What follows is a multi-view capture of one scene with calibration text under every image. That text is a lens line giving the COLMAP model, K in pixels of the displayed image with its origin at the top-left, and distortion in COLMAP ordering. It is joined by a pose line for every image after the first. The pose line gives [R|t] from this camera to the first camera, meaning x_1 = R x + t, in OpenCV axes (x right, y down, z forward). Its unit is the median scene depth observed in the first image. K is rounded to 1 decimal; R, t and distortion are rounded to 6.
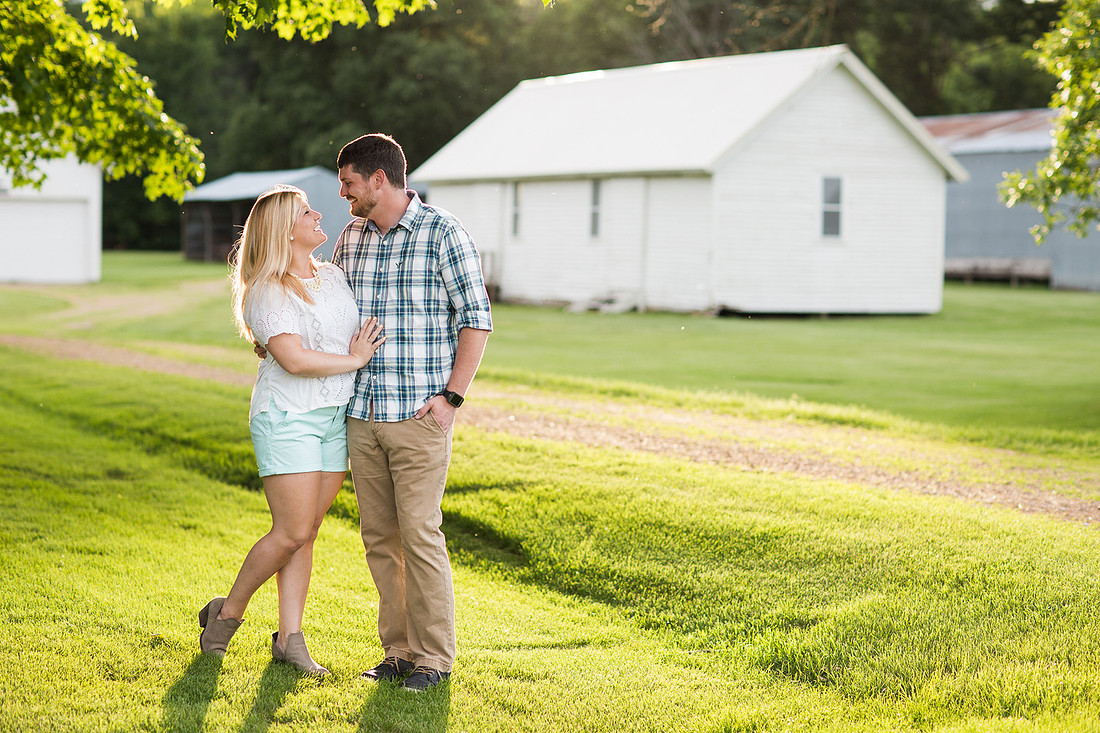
lens RADIAL K [[2757.8, 0, 547.5], [0, 2757.8, 367.7], [0, 0, 1]] dist [-0.394568, 0.000000]
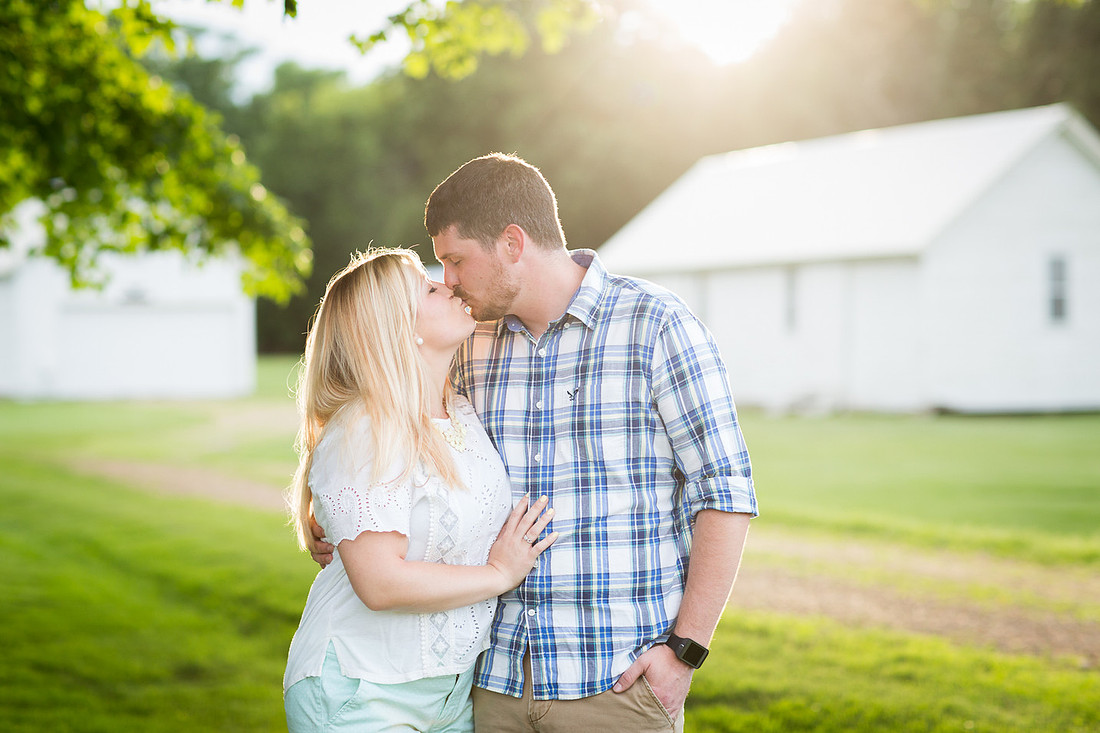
lens RADIAL K [[2757.8, 0, 551.8], [0, 2757.8, 363.3], [0, 0, 1]] dist [-0.394568, 0.000000]
pose [[0.997826, -0.028168, -0.059578, -0.027177], [0.025883, 0.998912, -0.038785, -0.022720], [0.060606, 0.037158, 0.997470, 0.483930]]
